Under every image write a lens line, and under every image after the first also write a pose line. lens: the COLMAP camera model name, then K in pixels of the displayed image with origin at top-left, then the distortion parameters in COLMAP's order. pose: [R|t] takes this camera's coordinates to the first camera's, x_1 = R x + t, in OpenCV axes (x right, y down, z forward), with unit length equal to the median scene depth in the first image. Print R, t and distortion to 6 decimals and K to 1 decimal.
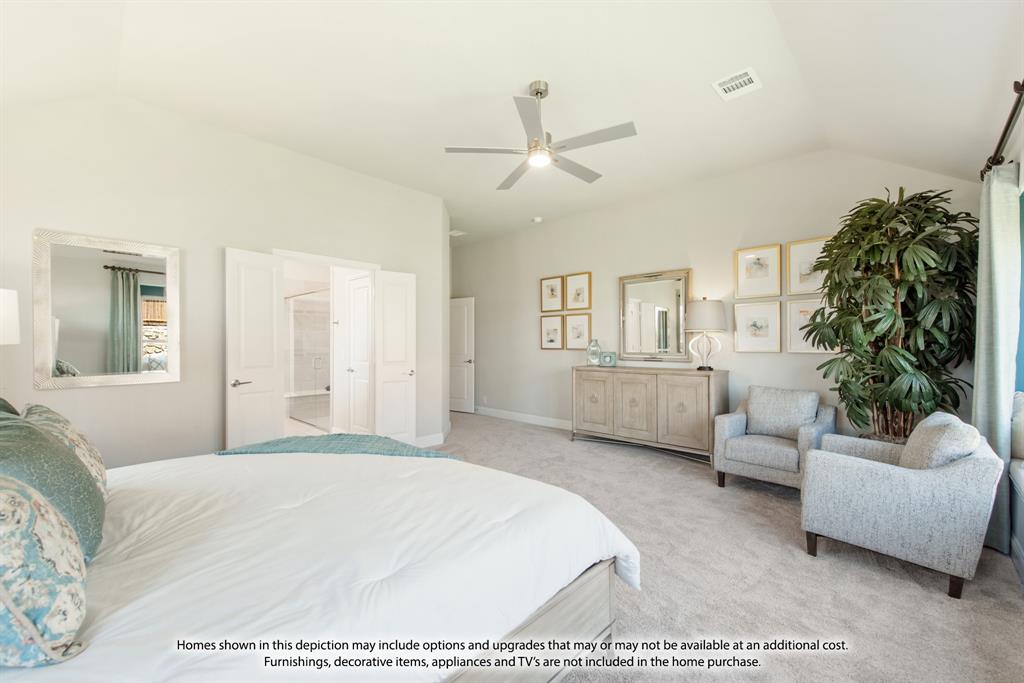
lens RADIAL K [[413.6, 0, 512.2], [0, 413.6, 331.5], [0, 0, 1]] dist [0.011898, -0.000185]
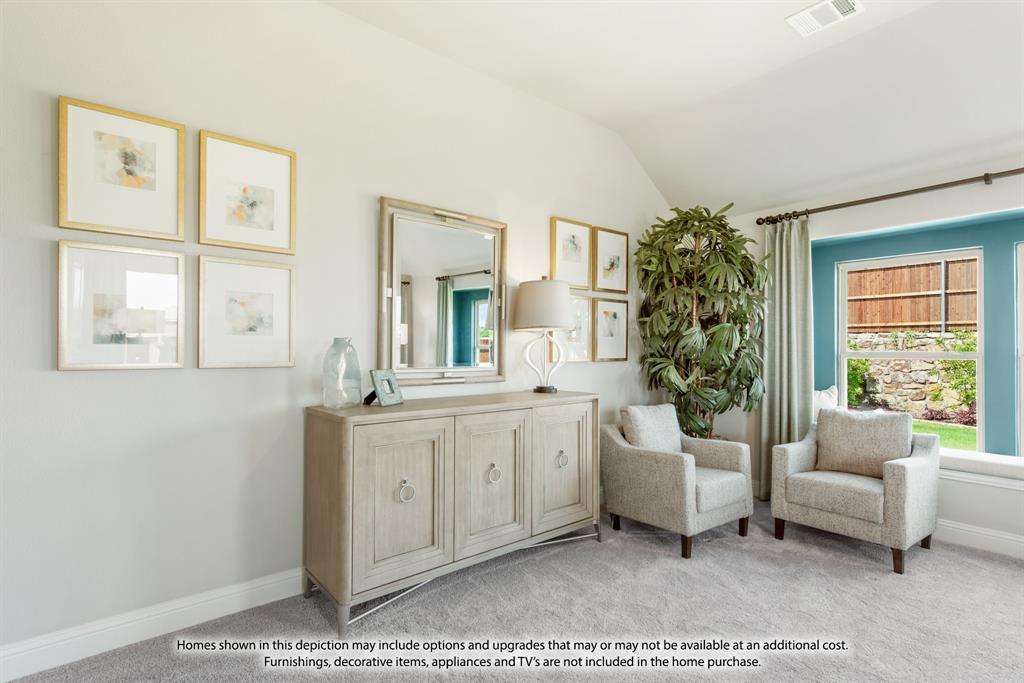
lens RADIAL K [[493.8, 0, 512.0], [0, 493.8, 341.5], [0, 0, 1]] dist [0.001666, 0.000085]
pose [[0.109562, 0.022883, 0.993717, -0.252279], [-0.028895, 0.999386, -0.019828, 0.029379], [-0.993560, -0.026541, 0.110156, 0.856181]]
